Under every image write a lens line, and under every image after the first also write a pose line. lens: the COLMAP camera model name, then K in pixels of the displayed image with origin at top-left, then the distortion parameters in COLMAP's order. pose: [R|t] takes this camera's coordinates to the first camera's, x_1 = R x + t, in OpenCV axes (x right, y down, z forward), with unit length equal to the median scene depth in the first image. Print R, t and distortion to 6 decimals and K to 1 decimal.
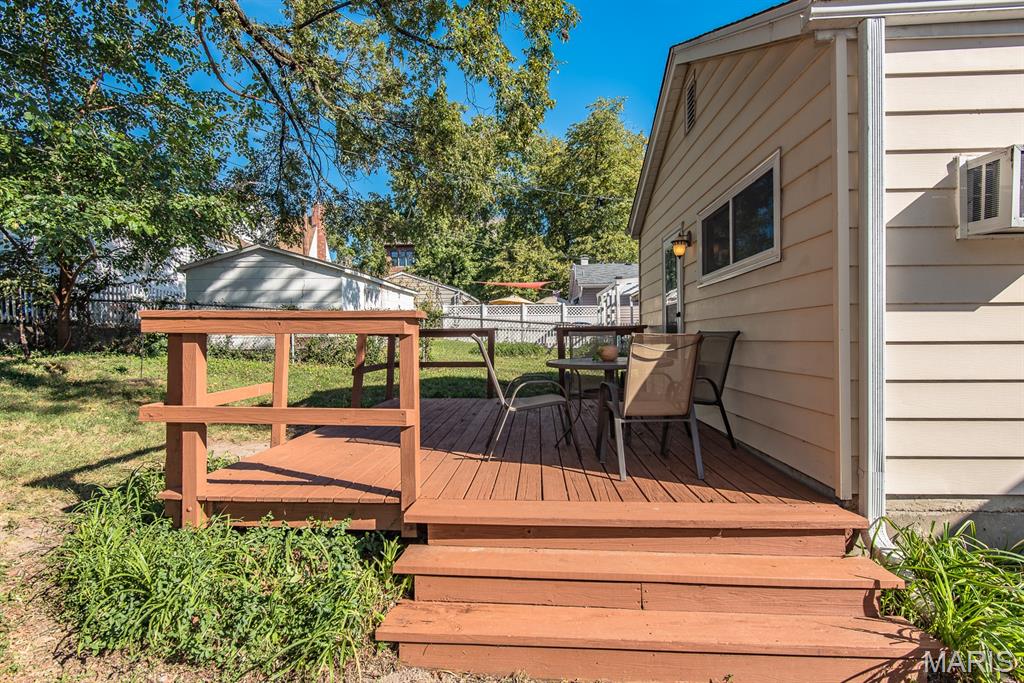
lens RADIAL K [[527.7, 0, 510.9], [0, 527.7, 345.7], [0, 0, 1]] dist [0.001199, -0.000410]
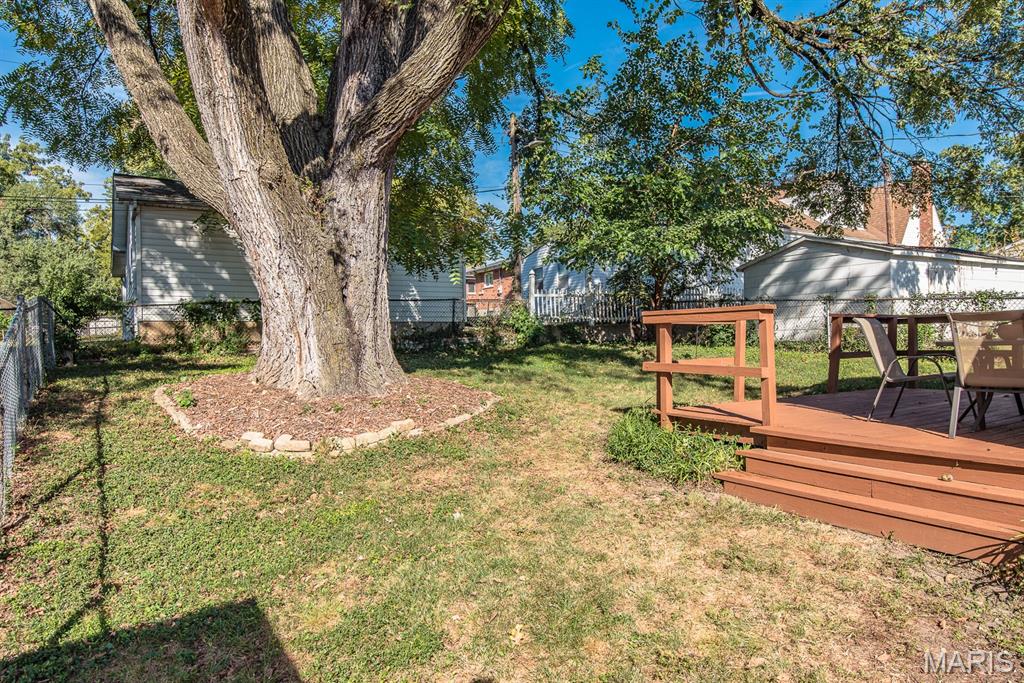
lens RADIAL K [[670.4, 0, 510.8], [0, 670.4, 336.4], [0, 0, 1]] dist [0.002295, -0.000495]
pose [[0.565757, -0.015752, -0.824422, 0.266620], [0.009160, 0.999876, -0.012819, 0.011520], [0.824521, -0.000299, 0.565831, -0.199086]]
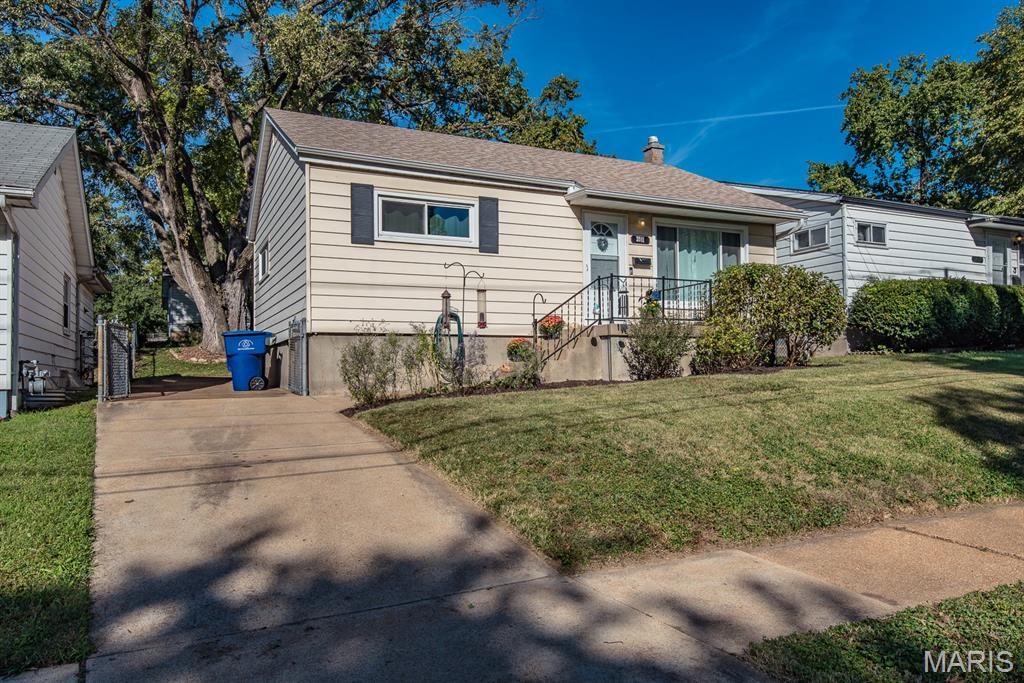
lens RADIAL K [[747.8, 0, 512.0], [0, 747.8, 341.5], [0, 0, 1]] dist [0.004510, 0.001352]
pose [[0.478076, -0.034138, -0.877655, 2.352592], [0.003881, 0.999317, -0.036756, 0.131345], [0.878310, 0.014166, 0.477882, -0.309090]]
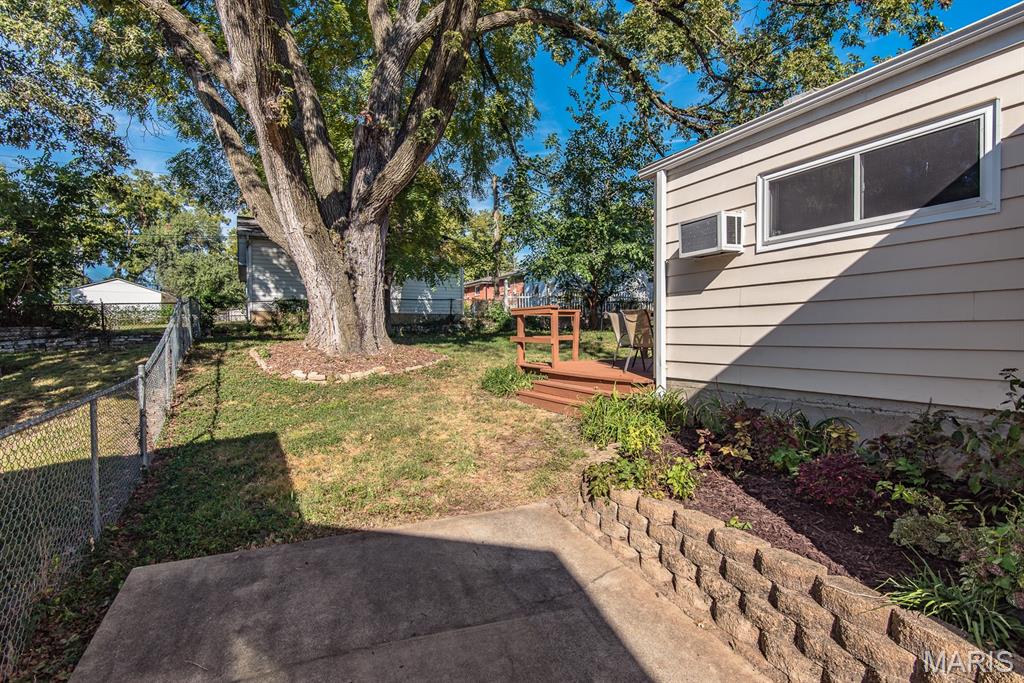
lens RADIAL K [[527.7, 0, 510.9], [0, 527.7, 345.7], [0, 0, 1]] dist [0.001199, -0.000410]
pose [[0.501239, 0.021400, -0.865044, 0.594587], [-0.005069, 0.999750, 0.021795, 0.025301], [0.865294, -0.006539, 0.501222, -0.183090]]
